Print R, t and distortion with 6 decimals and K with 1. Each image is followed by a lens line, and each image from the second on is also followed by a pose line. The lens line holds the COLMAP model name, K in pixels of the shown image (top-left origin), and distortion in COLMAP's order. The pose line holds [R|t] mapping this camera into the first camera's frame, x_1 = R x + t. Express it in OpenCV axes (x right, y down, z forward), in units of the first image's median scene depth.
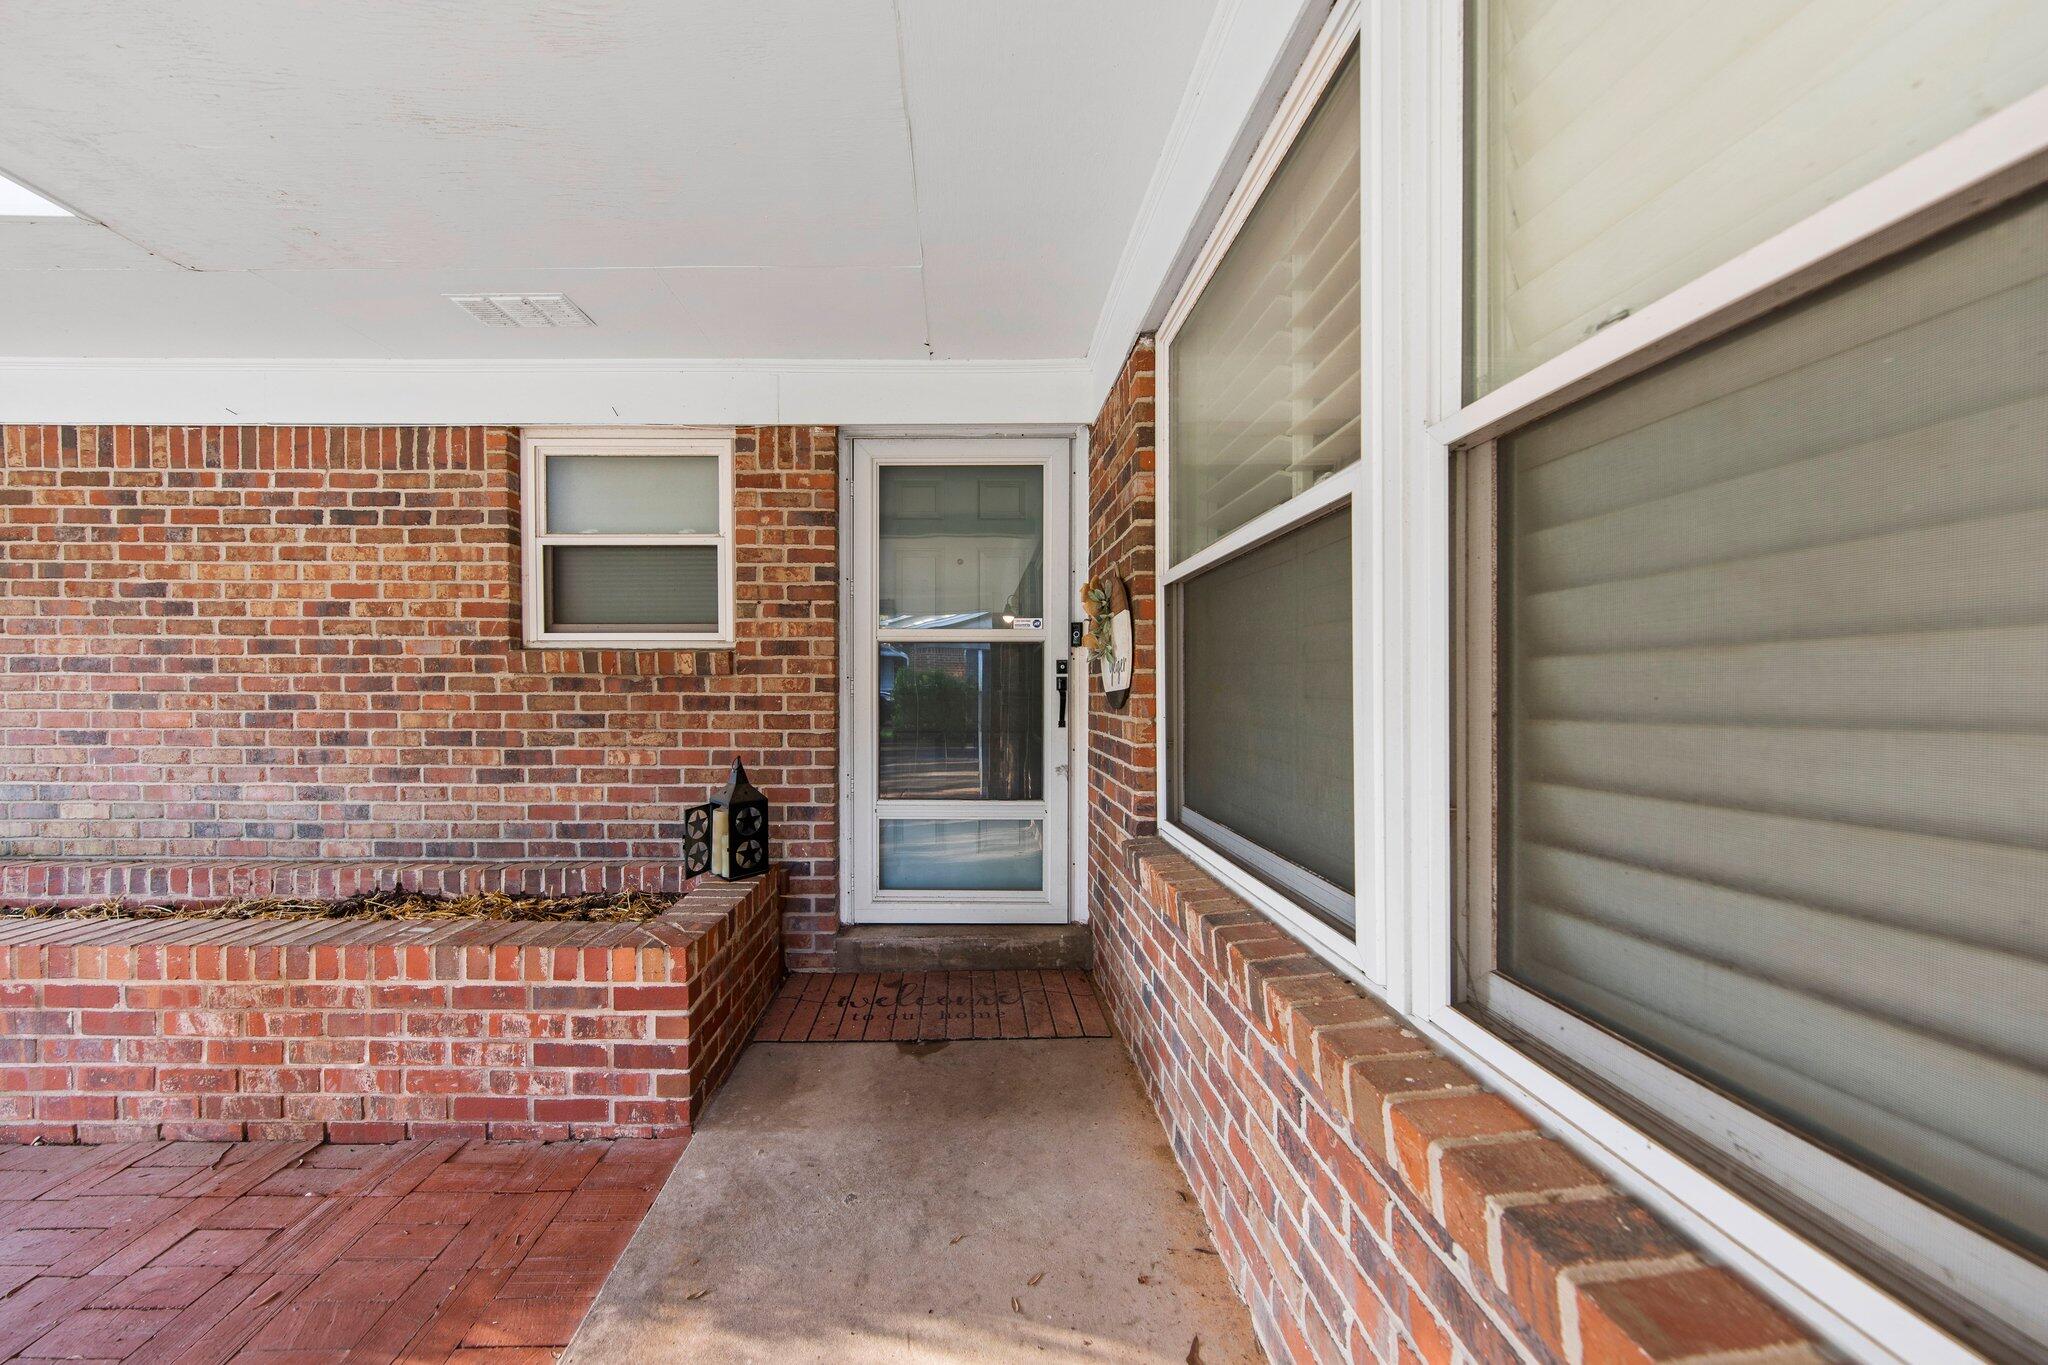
lens RADIAL K [[670.9, 0, 948.0], [0, 670.9, 692.8], [0, 0, 1]] dist [0.001197, 0.000104]
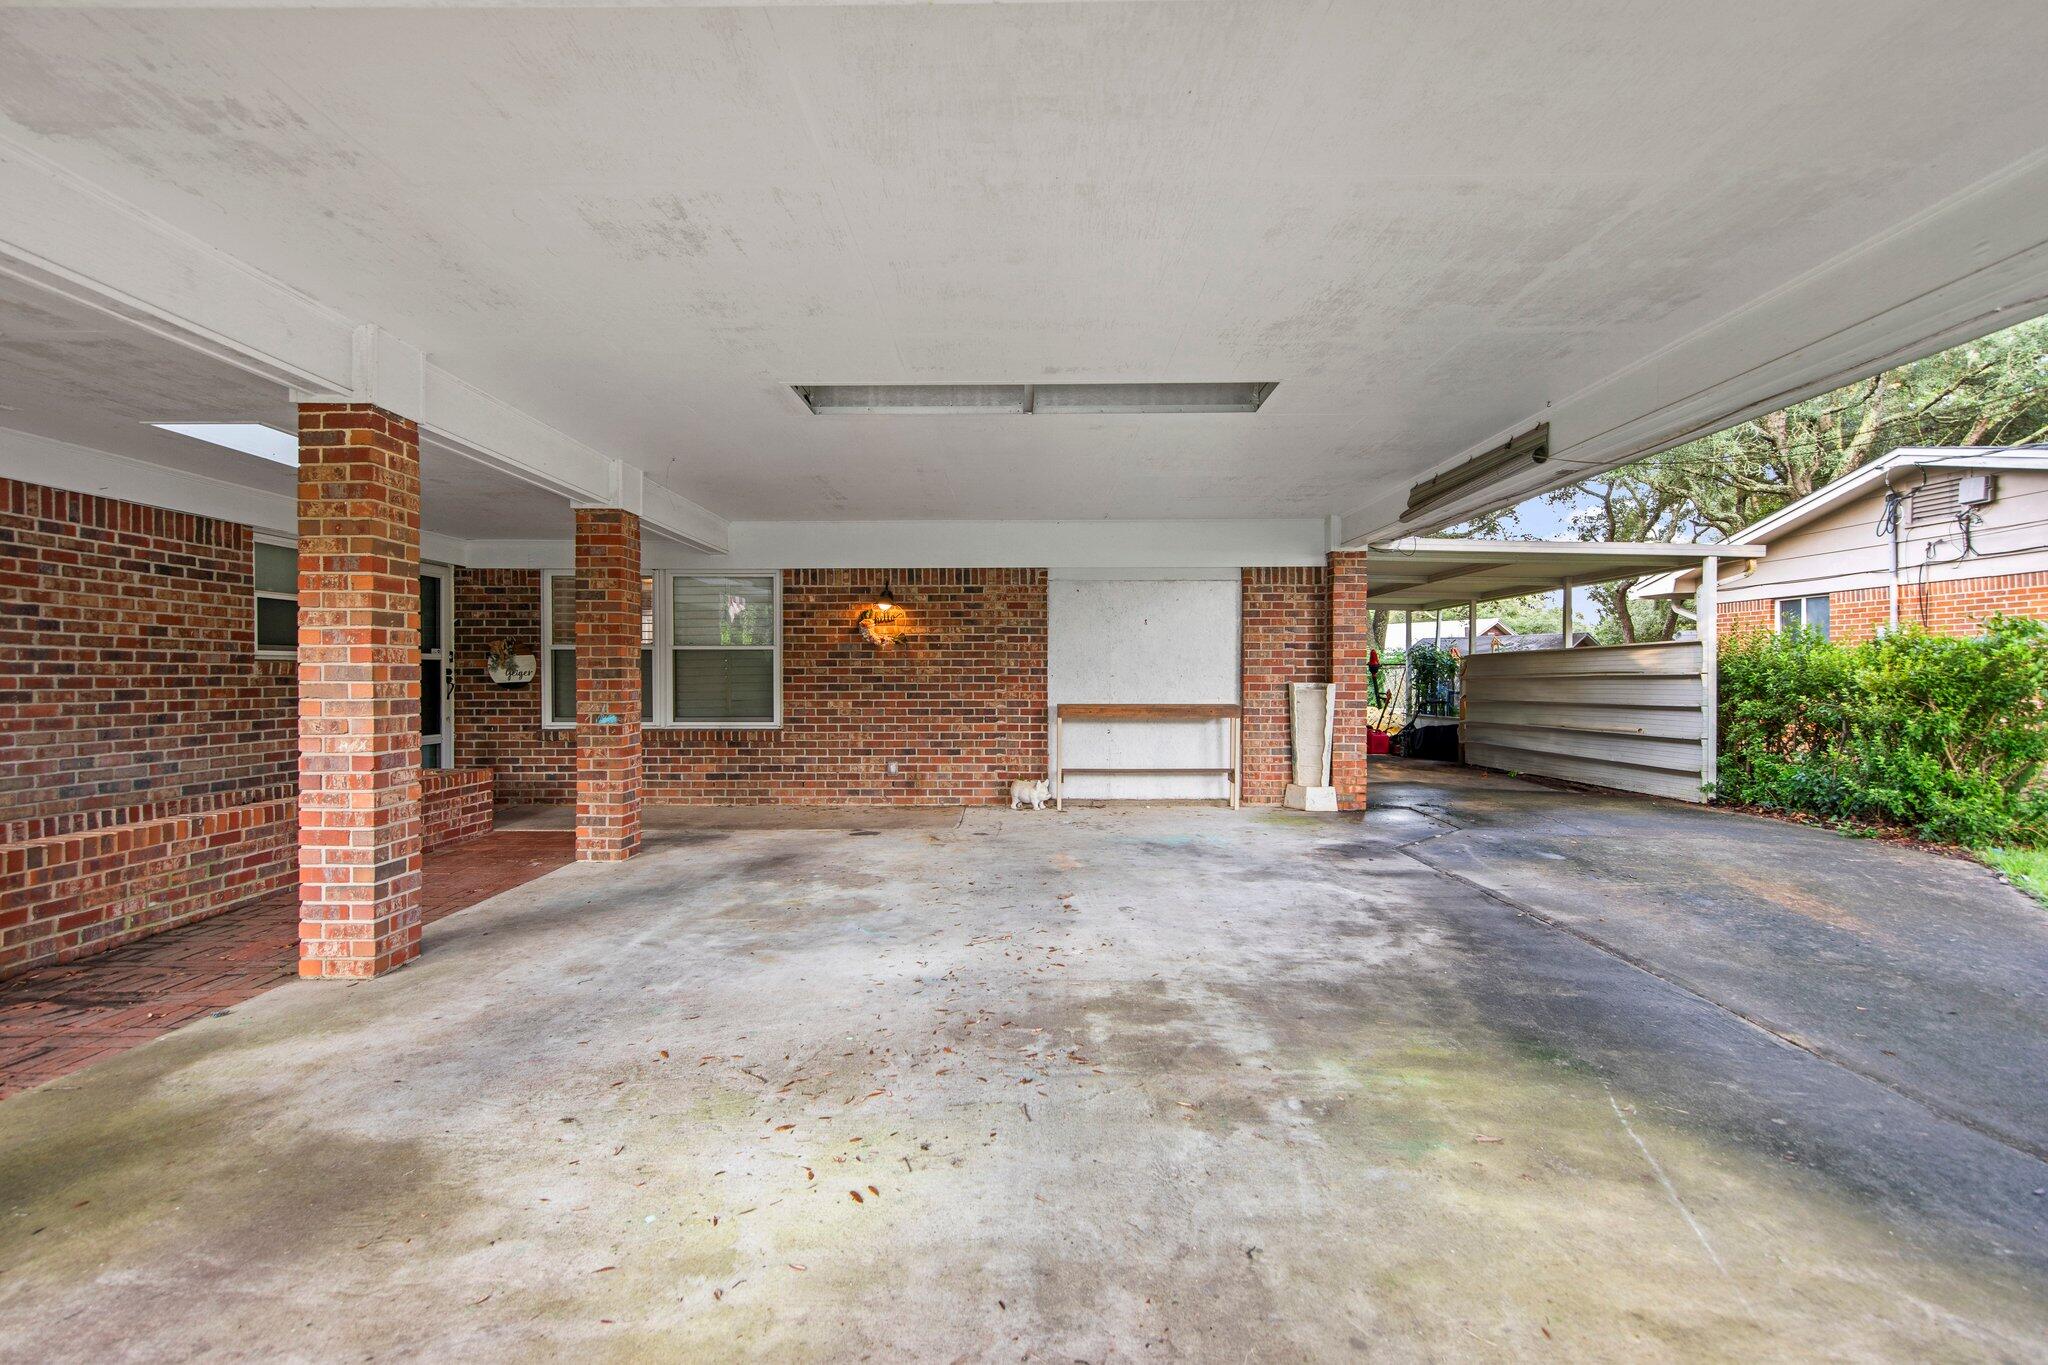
lens RADIAL K [[948.6, 0, 1040.7], [0, 948.6, 684.3], [0, 0, 1]] dist [0.012620, -0.005142]
pose [[-0.015306, -0.009774, 0.999835, -3.042274], [0.010045, 0.999900, 0.009928, -0.009535], [-0.999832, 0.010195, -0.015206, -0.905947]]
